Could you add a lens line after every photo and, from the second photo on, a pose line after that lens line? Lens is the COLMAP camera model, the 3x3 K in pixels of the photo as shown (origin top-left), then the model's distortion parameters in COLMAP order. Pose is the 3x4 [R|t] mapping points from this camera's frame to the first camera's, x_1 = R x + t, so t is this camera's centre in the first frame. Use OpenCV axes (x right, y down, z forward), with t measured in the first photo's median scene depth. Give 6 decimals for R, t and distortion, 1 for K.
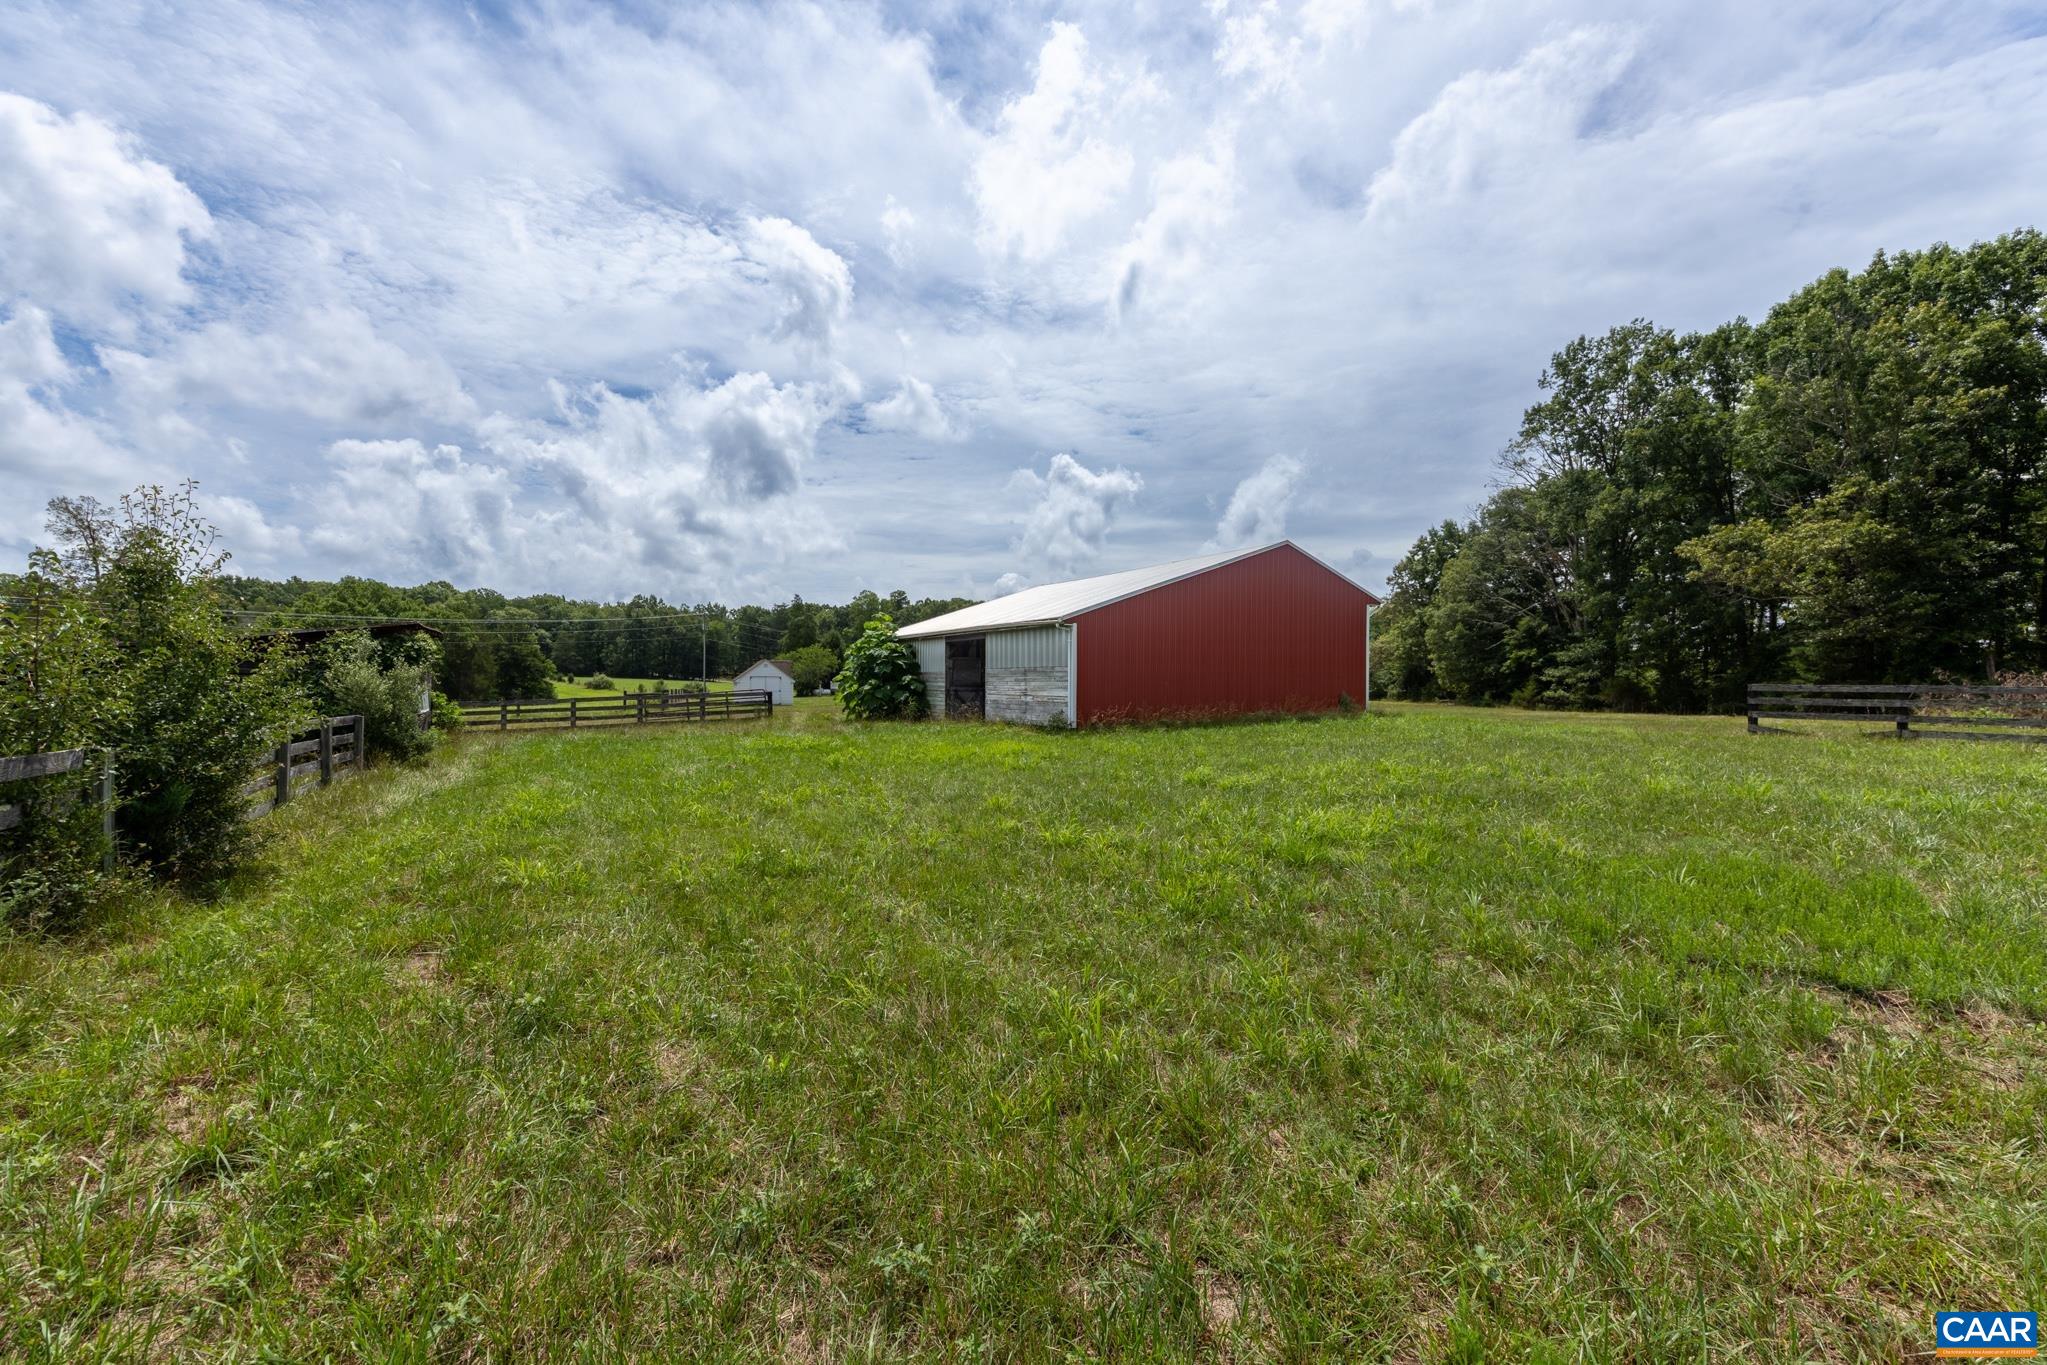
lens RADIAL K [[813.6, 0, 1023.5], [0, 813.6, 682.5], [0, 0, 1]] dist [-0.001919, -0.000406]
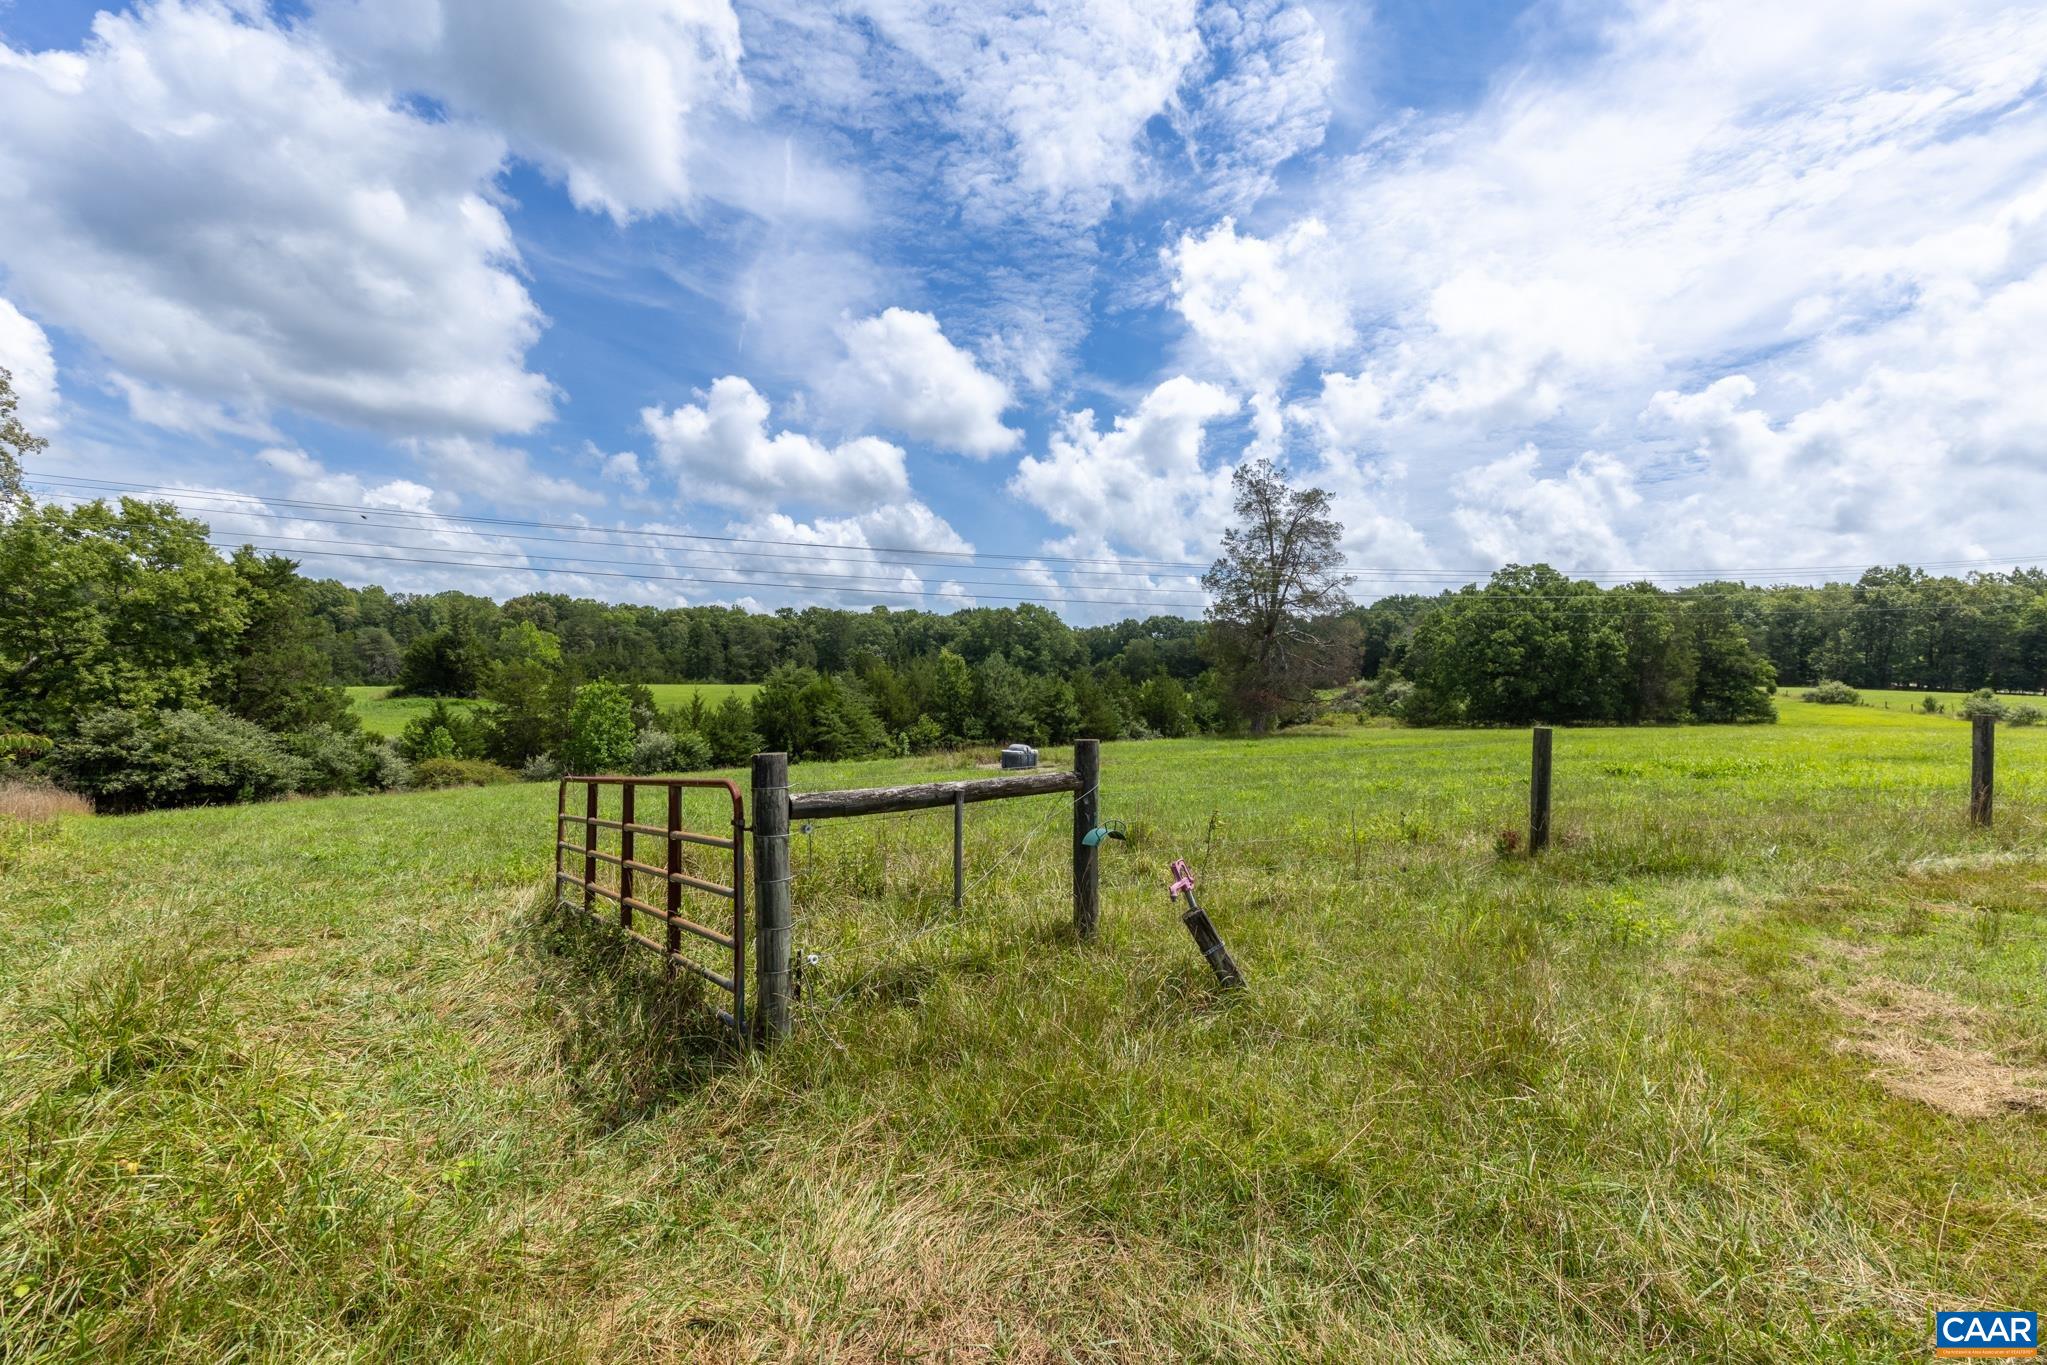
lens RADIAL K [[813.6, 0, 1023.5], [0, 813.6, 682.5], [0, 0, 1]] dist [-0.001919, -0.000406]
pose [[0.358379, 0.000118, -0.933576, -0.135728], [-0.014303, 0.999883, -0.005364, 0.003261], [0.933467, 0.015276, 0.358339, 0.140092]]
